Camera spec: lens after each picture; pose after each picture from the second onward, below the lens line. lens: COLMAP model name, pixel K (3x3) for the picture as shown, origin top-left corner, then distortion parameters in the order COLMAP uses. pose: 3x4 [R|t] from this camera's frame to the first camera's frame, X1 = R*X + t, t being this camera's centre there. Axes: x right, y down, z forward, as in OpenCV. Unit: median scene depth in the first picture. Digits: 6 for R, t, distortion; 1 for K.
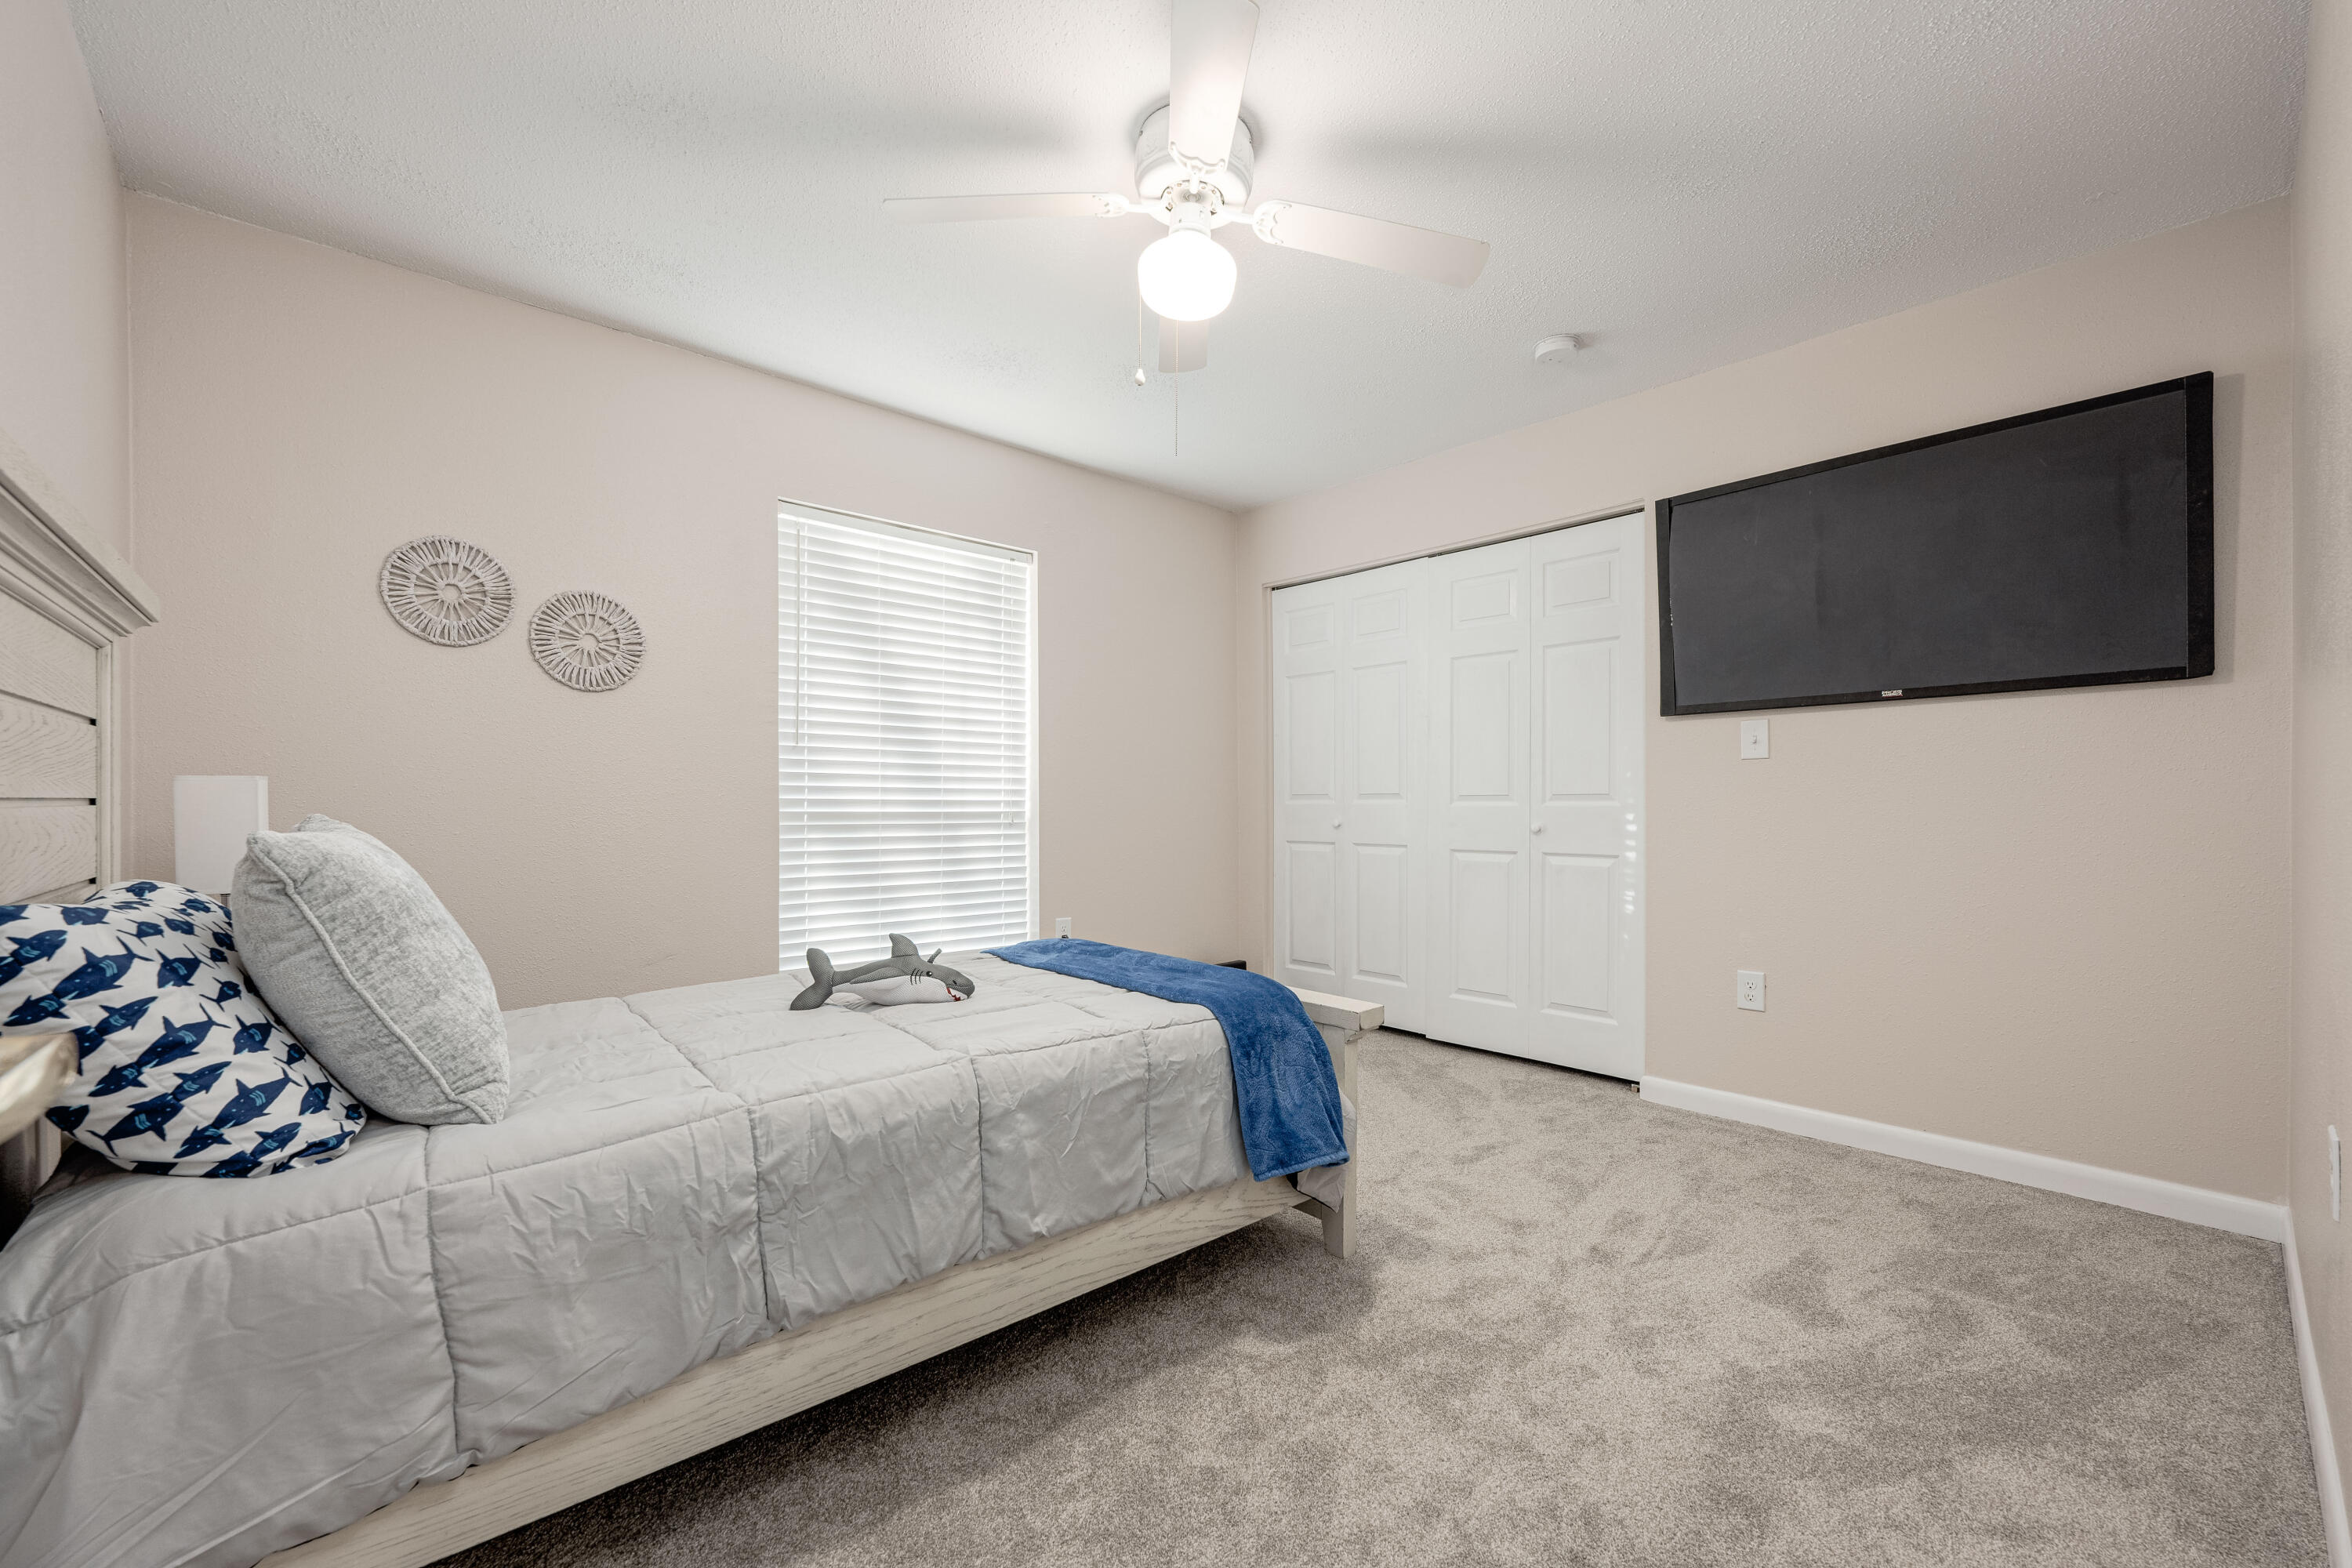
lens RADIAL K [[946.0, 0, 1170.9], [0, 946.0, 813.1], [0, 0, 1]] dist [-0.000946, -0.000005]
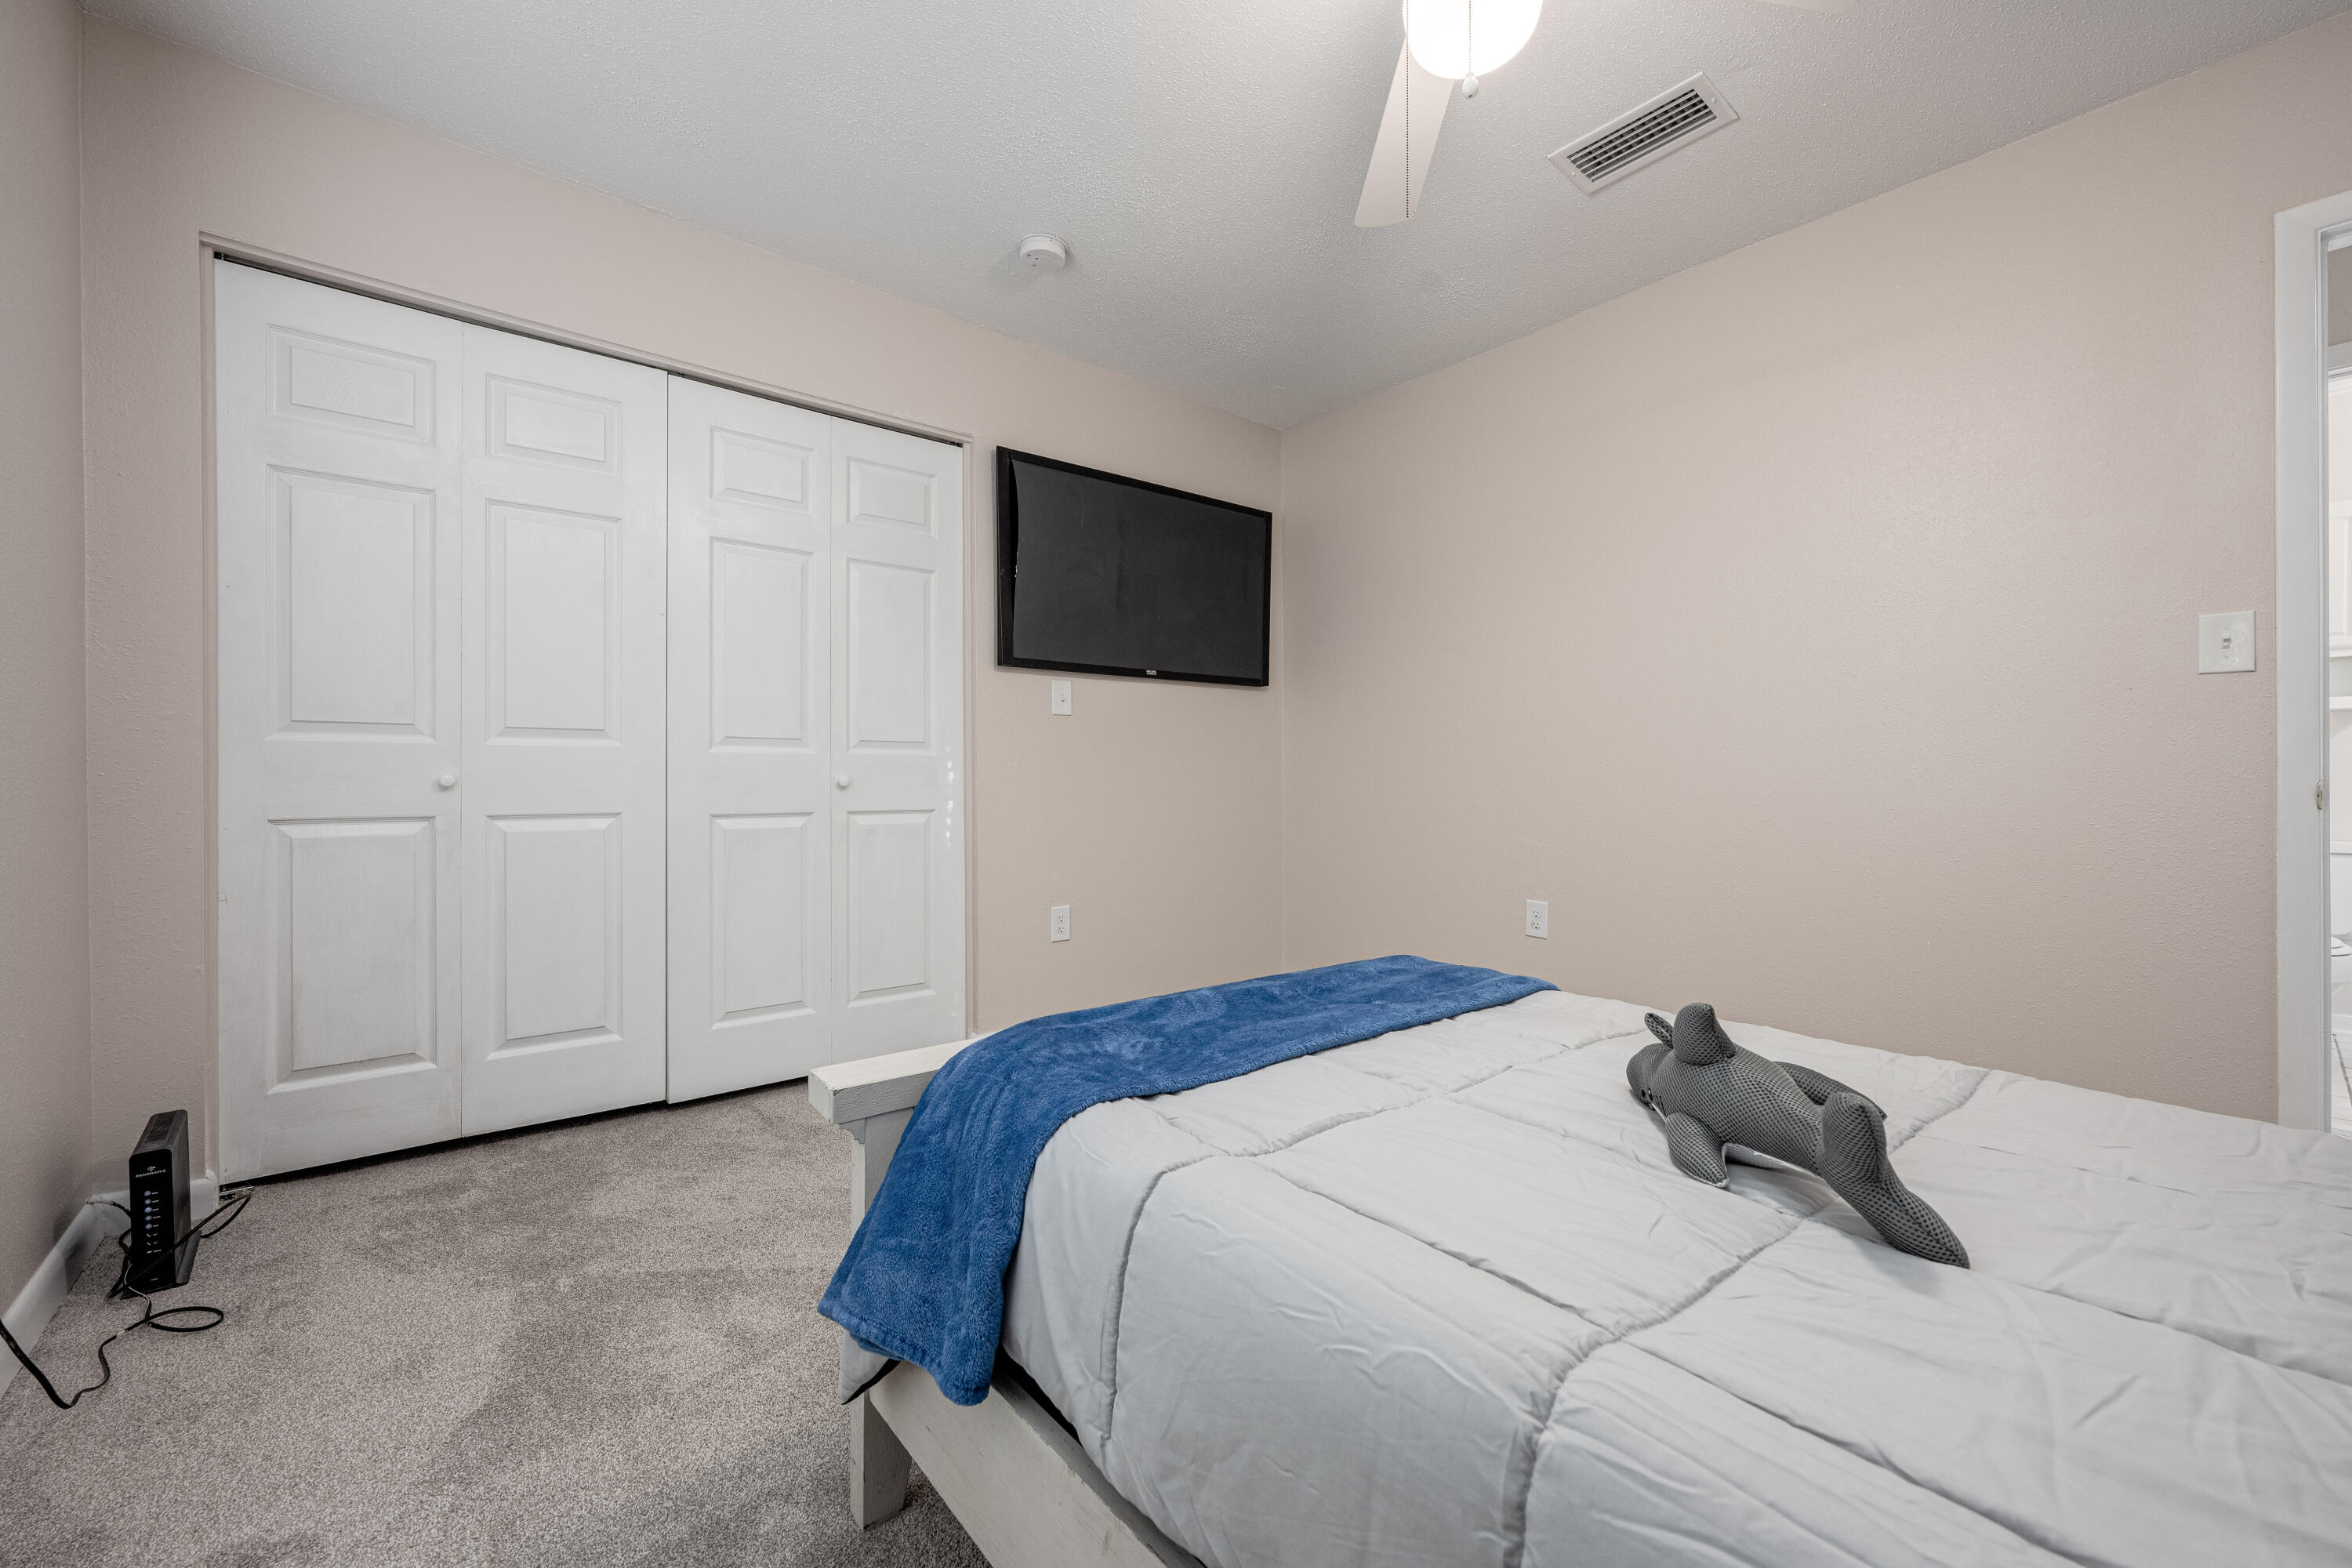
lens RADIAL K [[948.2, 0, 1168.4], [0, 948.2, 776.7], [0, 0, 1]] dist [-0.001083, 0.000027]
pose [[0.042657, 0.001708, 0.999088, -0.439136], [0.005859, 0.999981, -0.001960, 0.016215], [-0.999073, 0.005937, 0.042646, 0.736765]]
